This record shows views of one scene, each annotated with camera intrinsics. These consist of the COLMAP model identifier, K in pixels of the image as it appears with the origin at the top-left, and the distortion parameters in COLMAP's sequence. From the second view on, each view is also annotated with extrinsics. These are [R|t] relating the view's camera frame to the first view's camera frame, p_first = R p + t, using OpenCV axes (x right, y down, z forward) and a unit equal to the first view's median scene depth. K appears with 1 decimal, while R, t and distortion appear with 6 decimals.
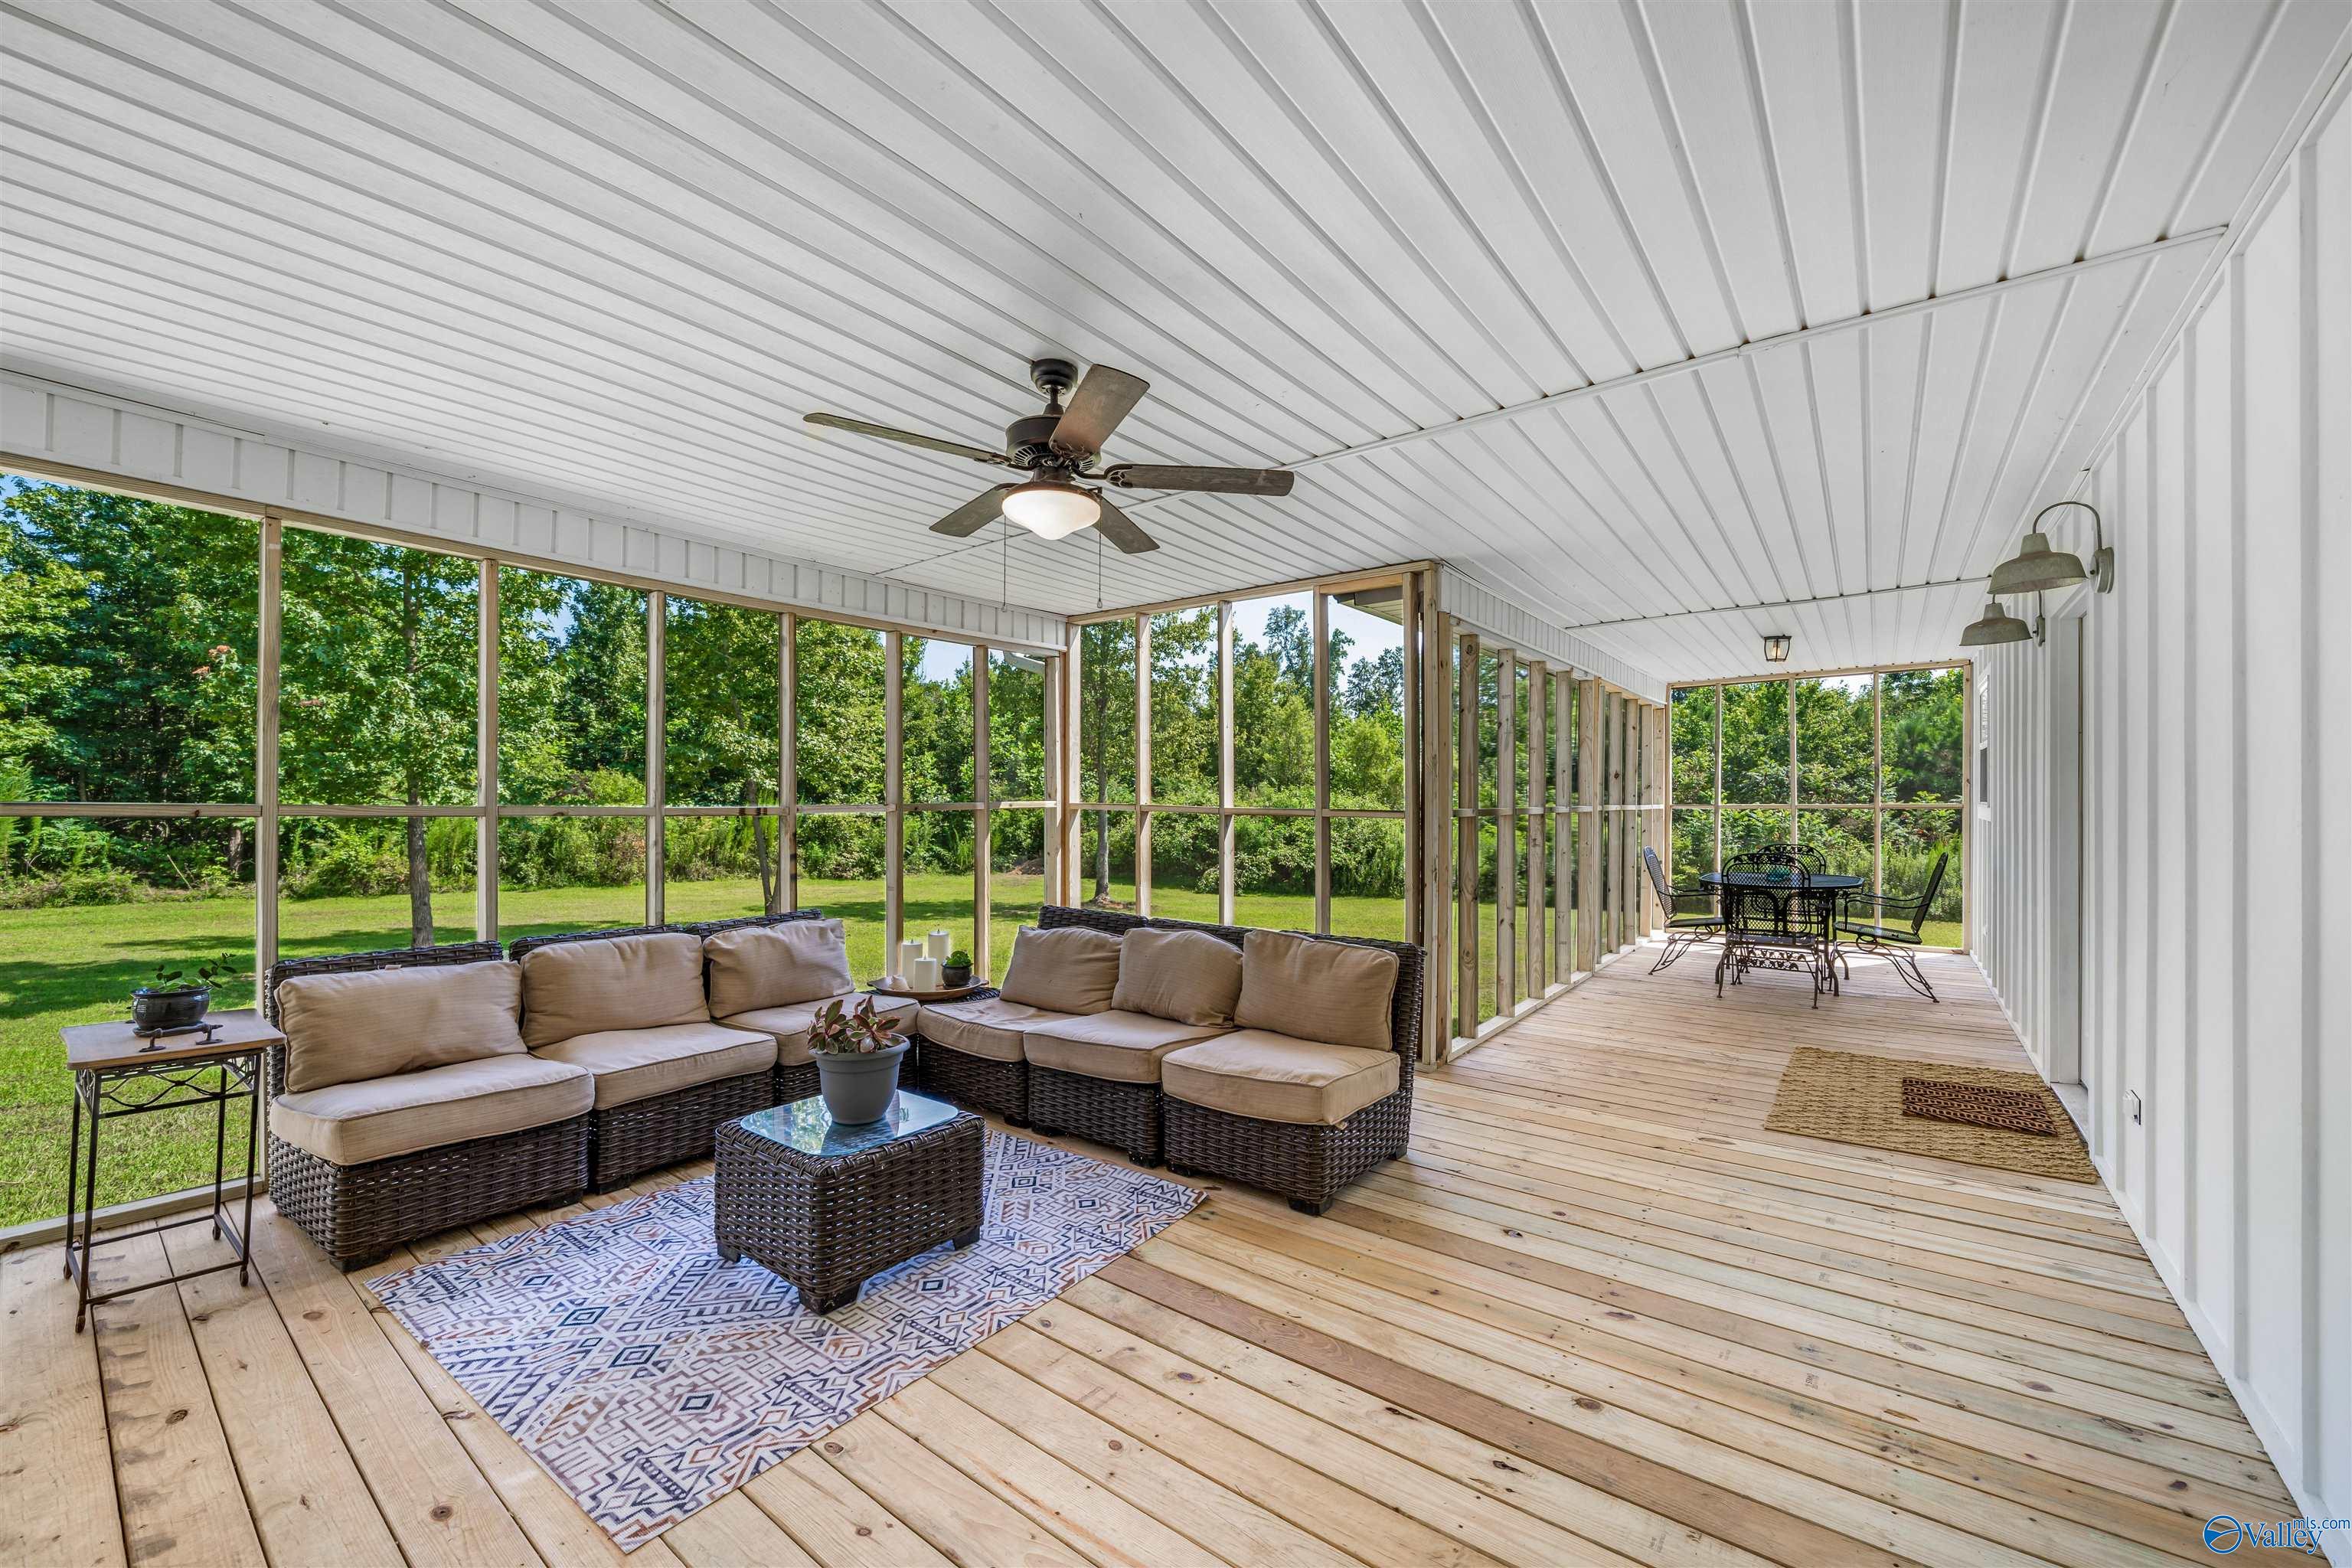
lens RADIAL K [[934.5, 0, 1171.5], [0, 934.5, 798.8], [0, 0, 1]] dist [0.007932, 0.000242]
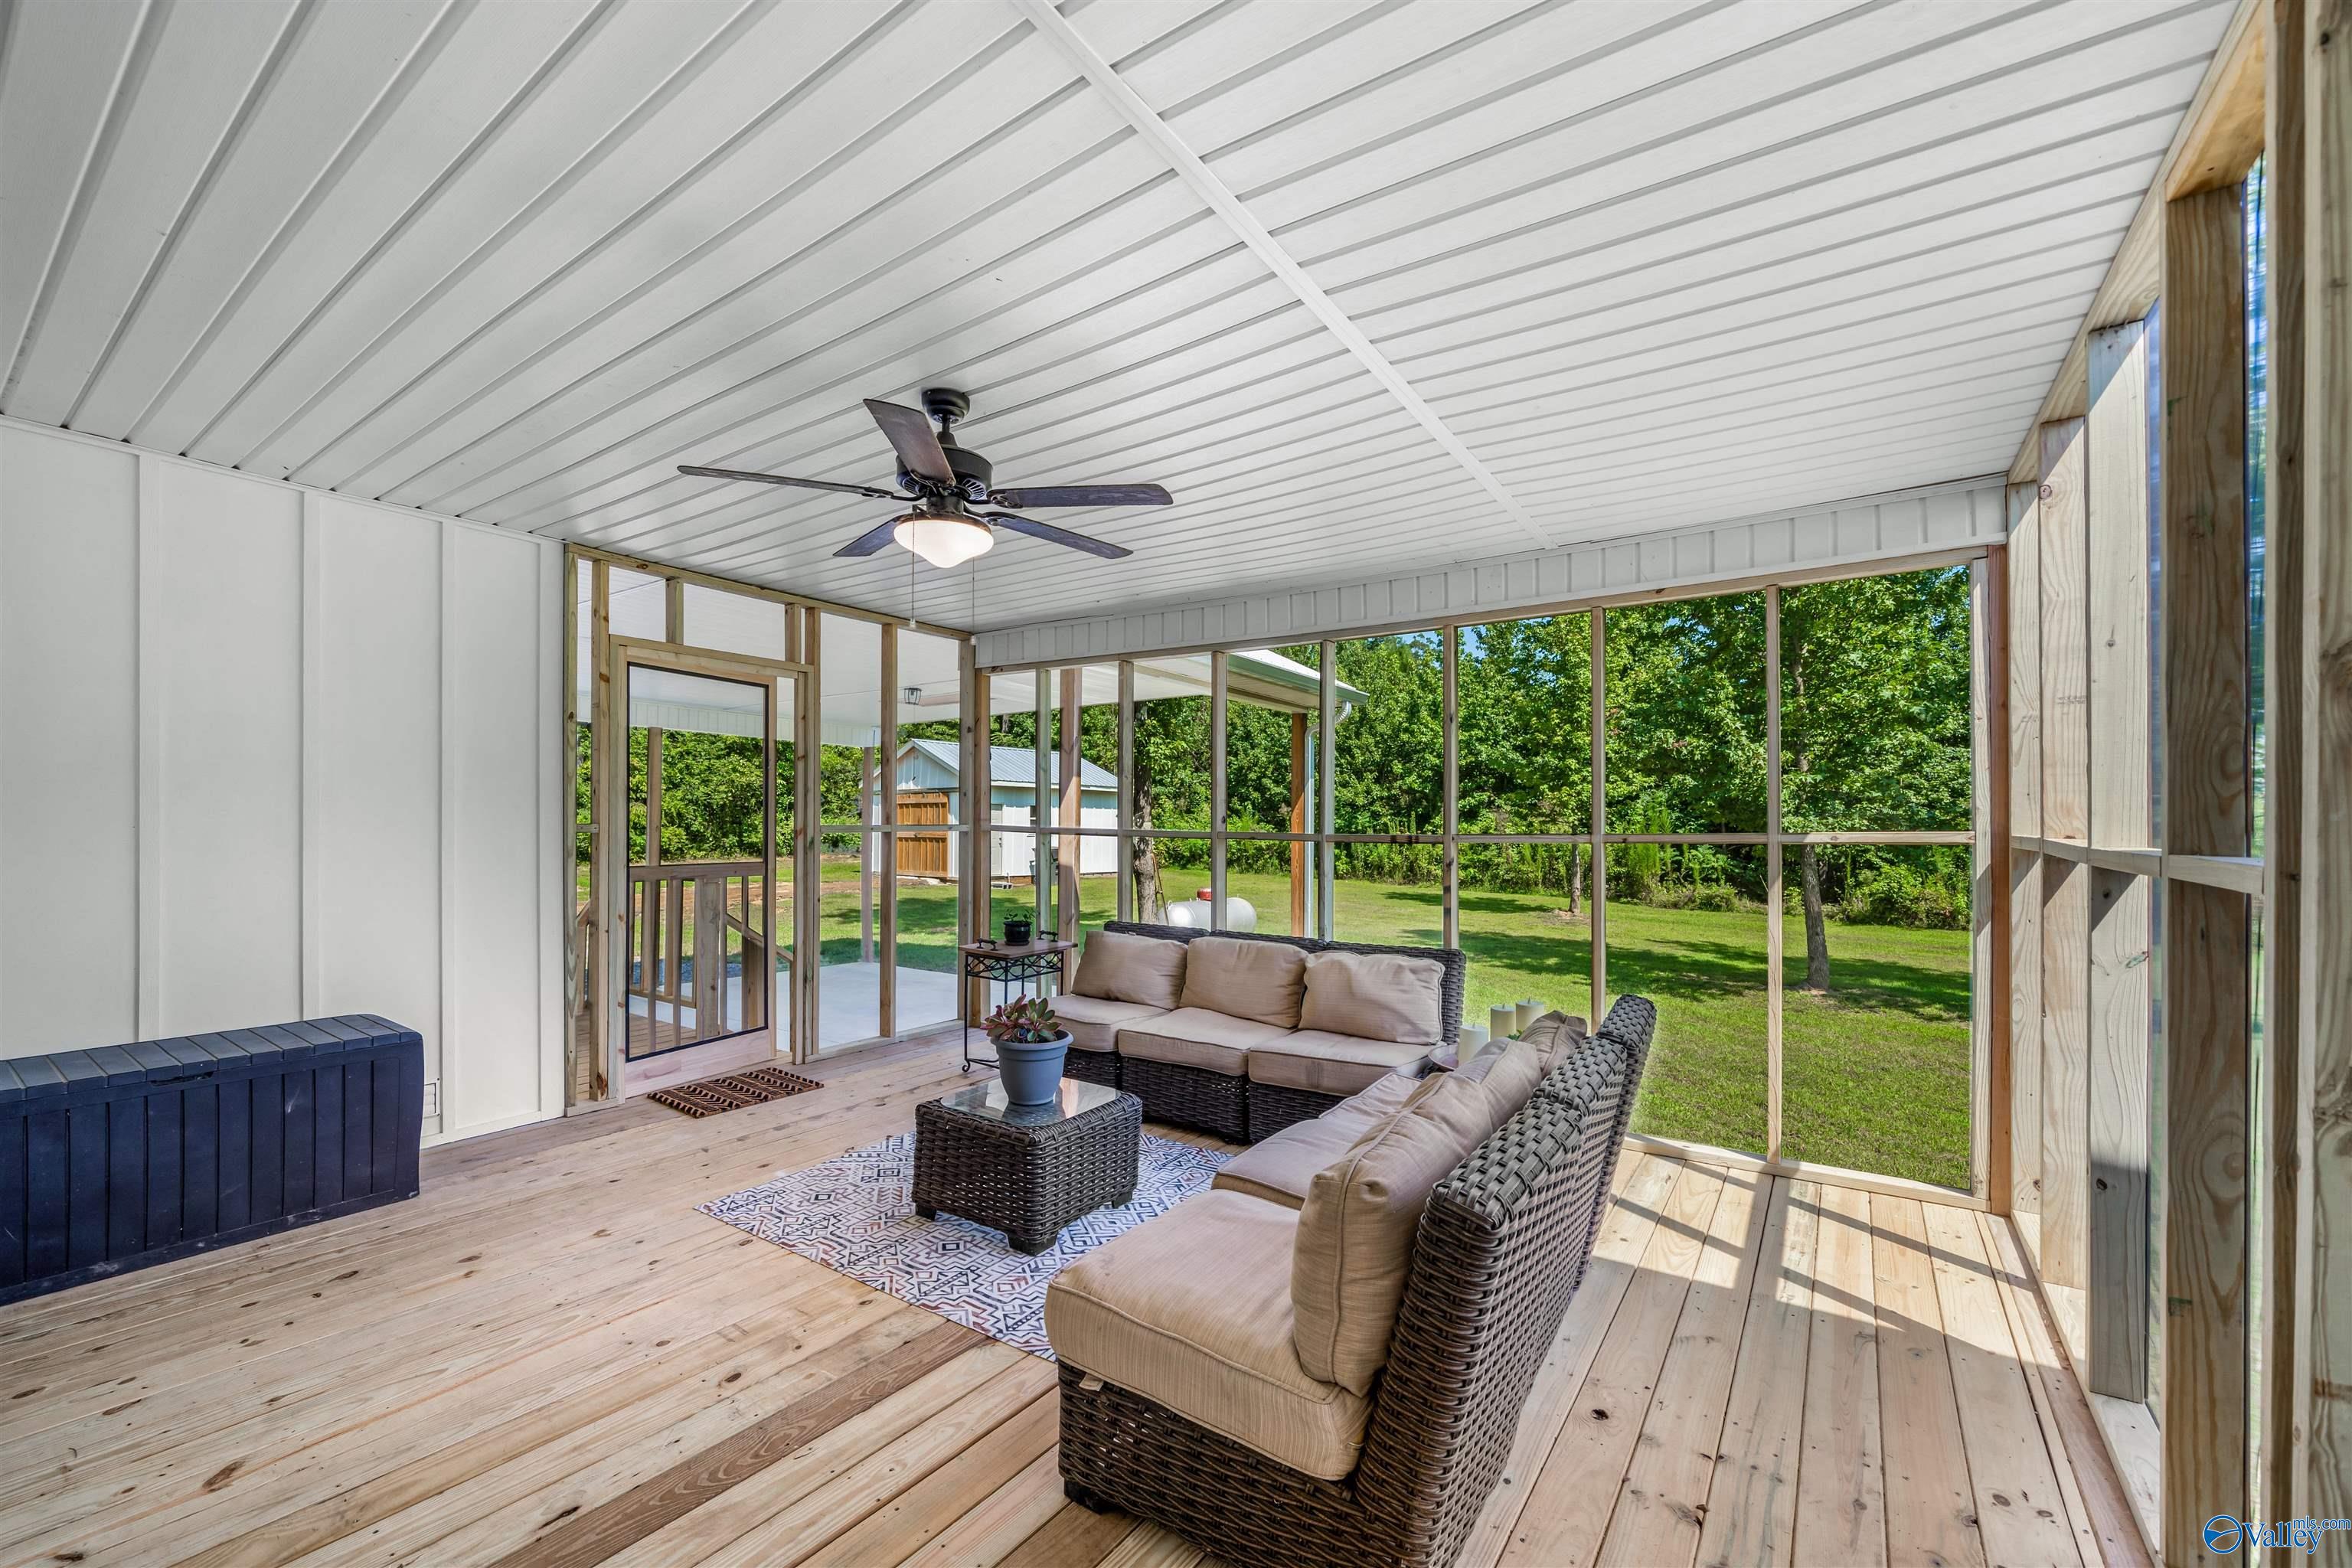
lens RADIAL K [[934.5, 0, 1165.0], [0, 934.5, 825.5], [0, 0, 1]] dist [0.007932, 0.000242]
pose [[0.047345, -0.003415, -0.998873, 0.512749], [-0.003345, 0.999988, -0.003577, 0.002314], [0.998873, 0.003510, 0.047333, 0.680257]]
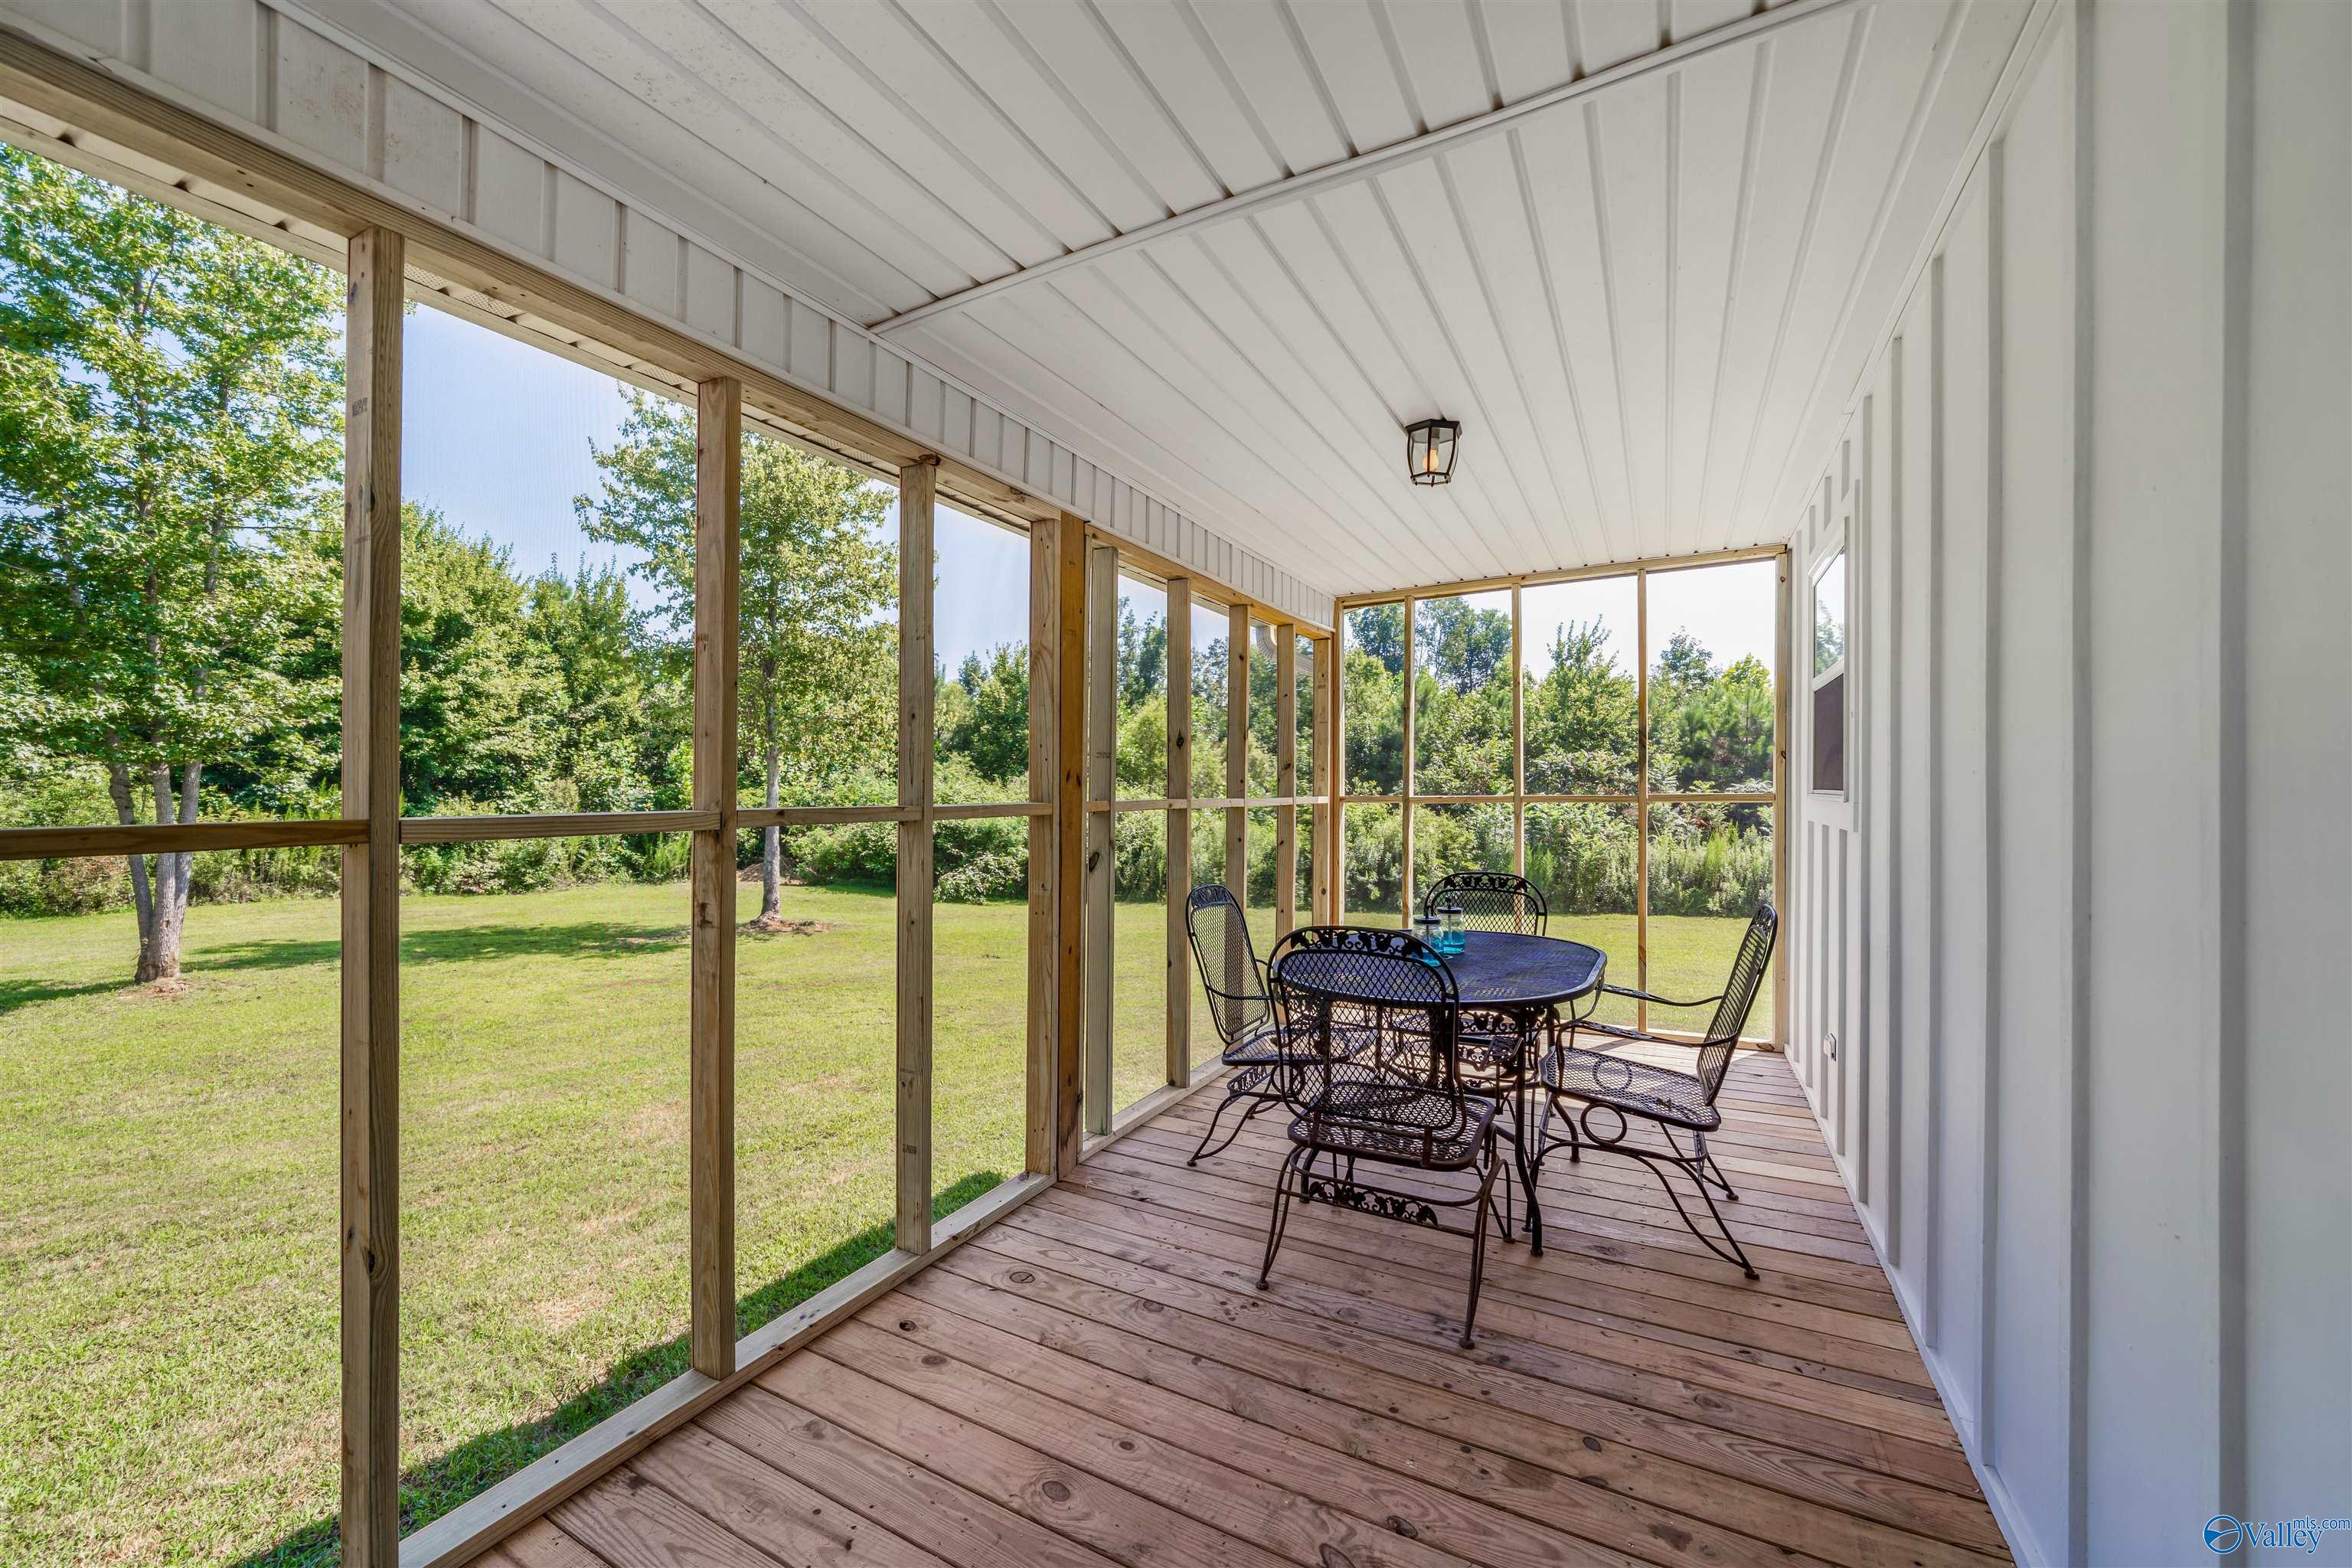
lens RADIAL K [[934.5, 0, 1178.1], [0, 934.5, 785.2], [0, 0, 1]] dist [0.007932, 0.000242]
pose [[0.988404, -0.003241, 0.151810, 0.116417], [0.003605, 0.999991, -0.002124, -0.002498], [-0.151802, 0.002647, 0.988407, 0.123158]]
